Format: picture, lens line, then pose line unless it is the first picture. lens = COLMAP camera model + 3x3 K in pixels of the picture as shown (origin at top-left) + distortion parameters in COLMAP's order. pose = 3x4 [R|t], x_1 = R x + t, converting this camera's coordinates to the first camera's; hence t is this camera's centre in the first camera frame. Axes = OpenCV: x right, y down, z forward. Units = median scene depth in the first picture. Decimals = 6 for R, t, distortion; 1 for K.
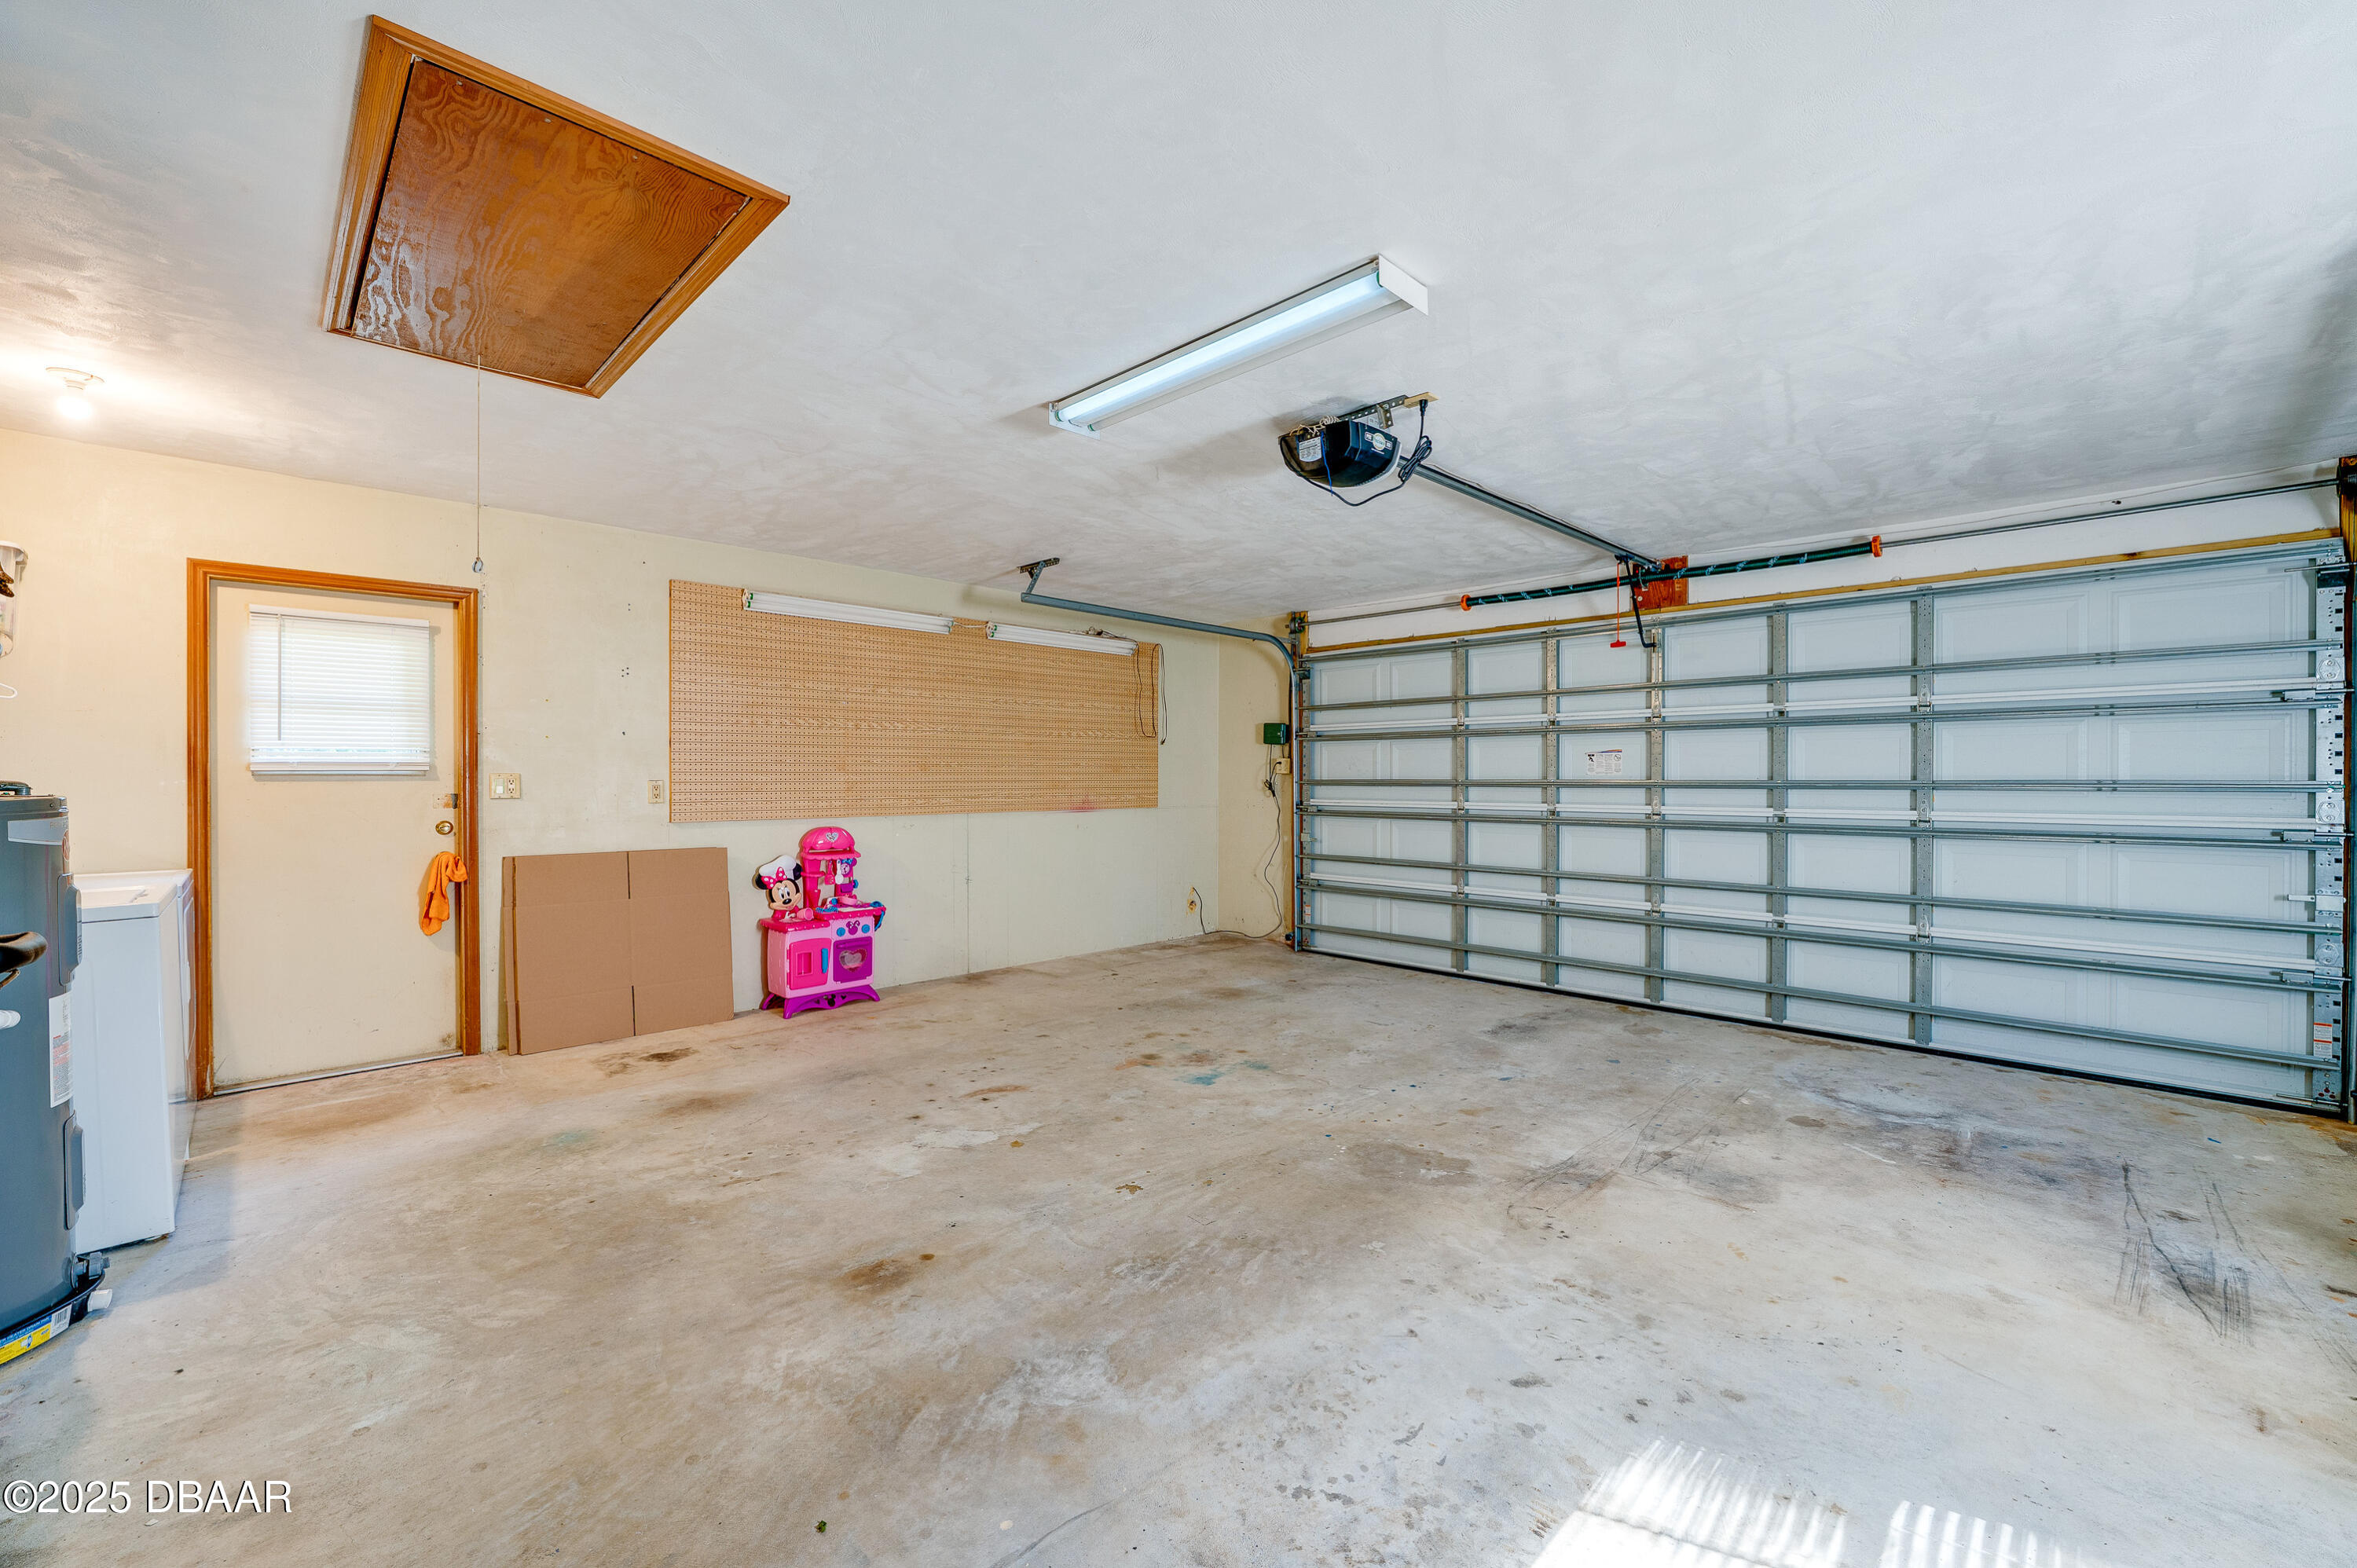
lens RADIAL K [[1039.5, 0, 1178.5], [0, 1039.5, 784.0], [0, 0, 1]] dist [0.000893, 0.000098]
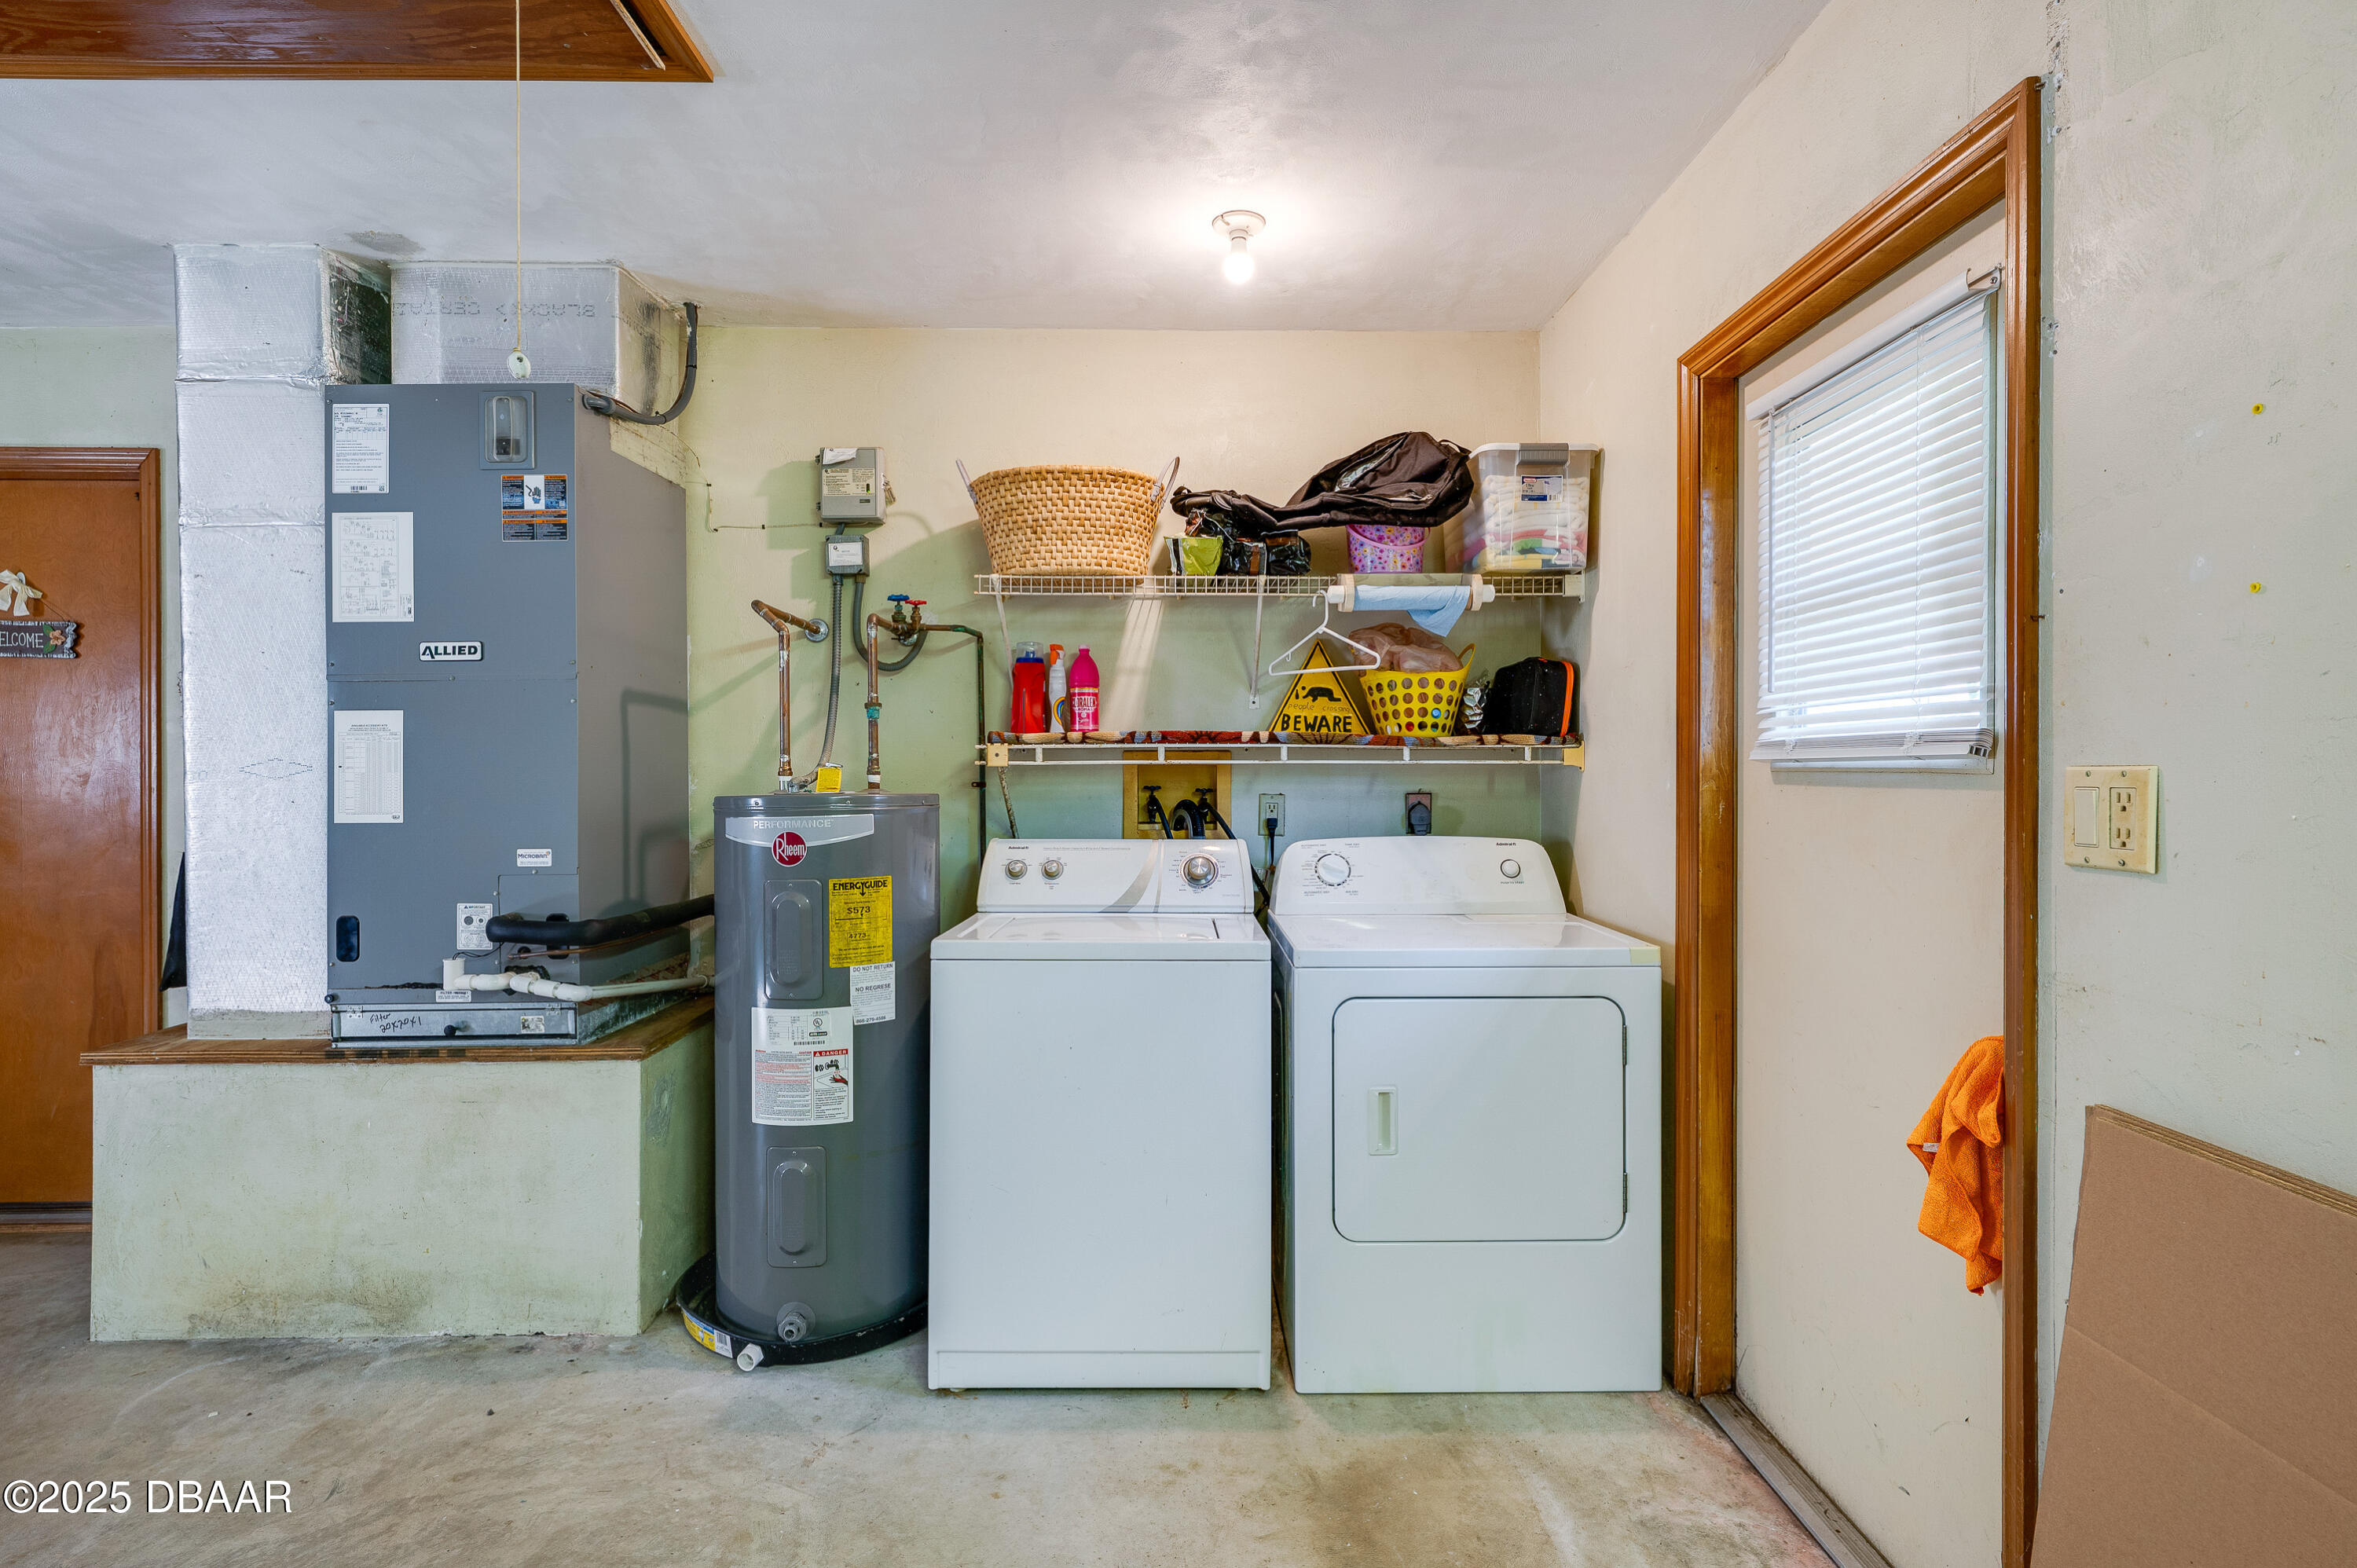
lens RADIAL K [[1039.5, 0, 1178.5], [0, 1039.5, 784.0], [0, 0, 1]] dist [0.000893, 0.000098]
pose [[-0.669428, 0.000150, -0.742877, -0.436441], [-0.005691, 0.999970, 0.005330, -0.006524], [0.742855, 0.007796, -0.669407, 1.338727]]
